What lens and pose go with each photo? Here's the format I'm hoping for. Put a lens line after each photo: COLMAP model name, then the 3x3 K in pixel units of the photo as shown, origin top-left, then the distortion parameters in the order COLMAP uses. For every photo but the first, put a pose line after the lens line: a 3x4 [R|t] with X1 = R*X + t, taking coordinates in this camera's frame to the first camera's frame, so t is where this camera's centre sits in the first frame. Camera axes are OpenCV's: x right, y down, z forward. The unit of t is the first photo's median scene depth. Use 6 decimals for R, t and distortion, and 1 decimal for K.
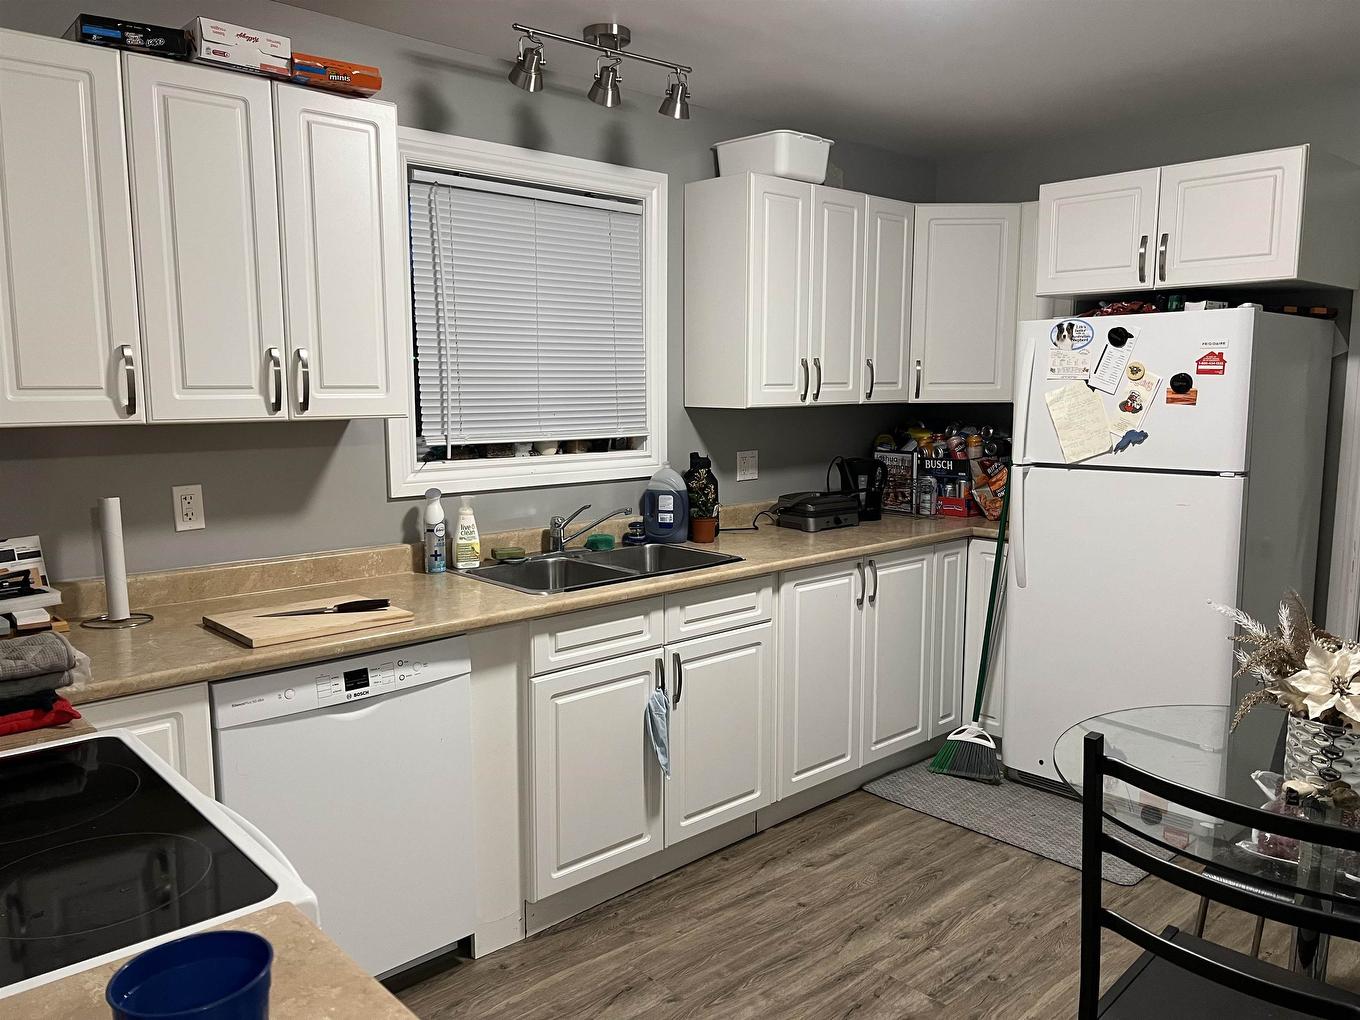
lens RADIAL K [[1013.5, 0, 692.3], [0, 1013.5, 514.9], [0, 0, 1]] dist [0.000305, -0.047363]
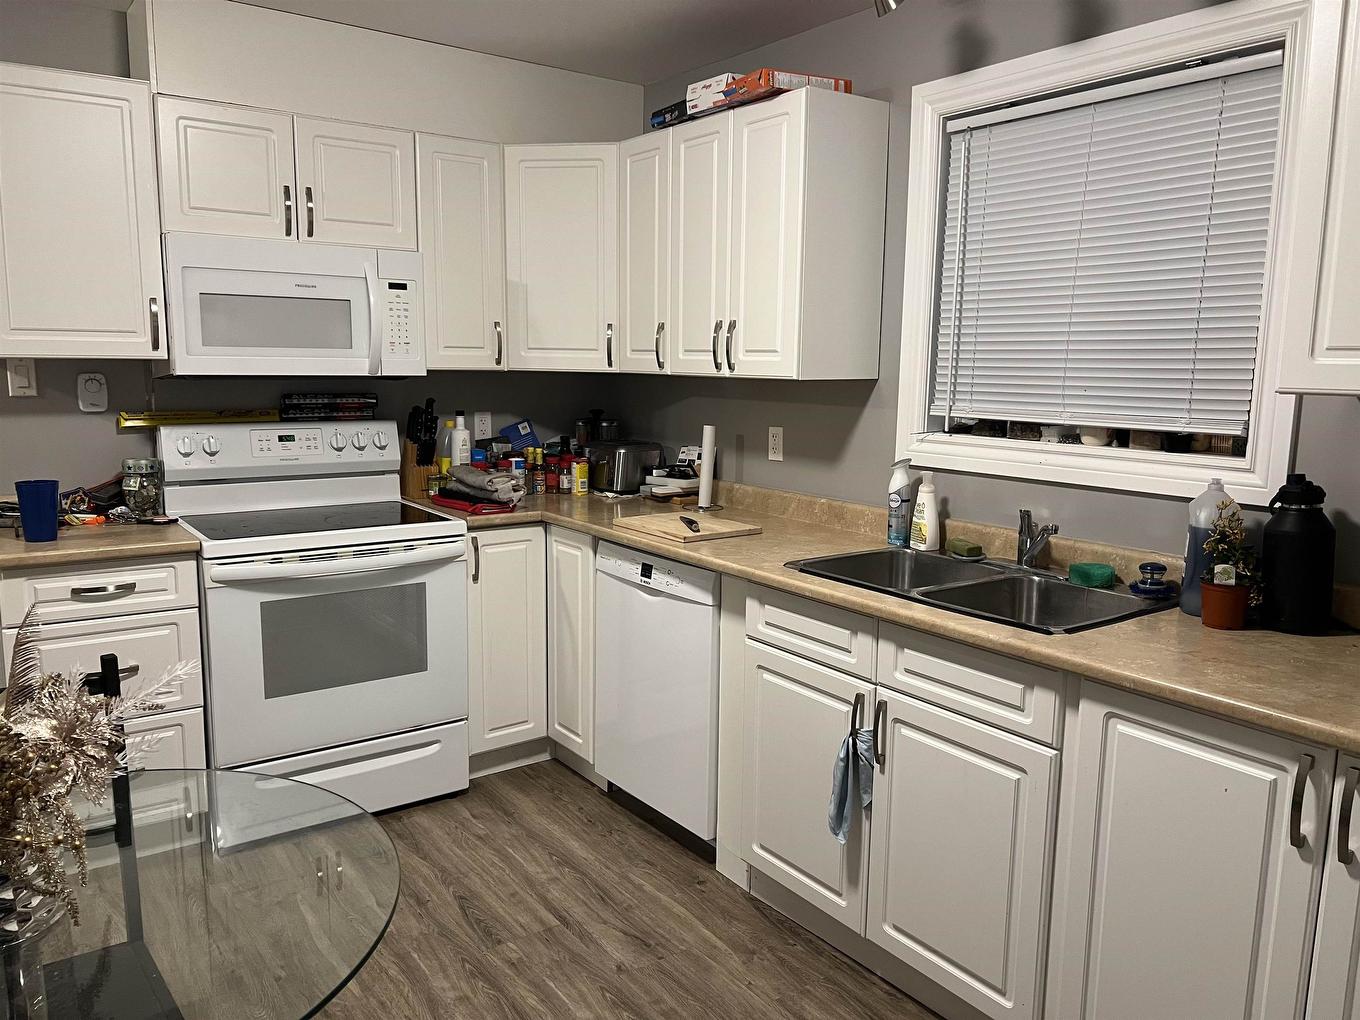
lens RADIAL K [[1013.5, 0, 681.6], [0, 1013.5, 514.3], [0, 0, 1]] dist [0.000305, -0.047363]
pose [[-0.140461, 0.145934, -0.979272, 0.740508], [-0.140922, 0.976061, 0.165668, -0.105729], [0.980006, 0.161271, -0.116533, 0.932898]]
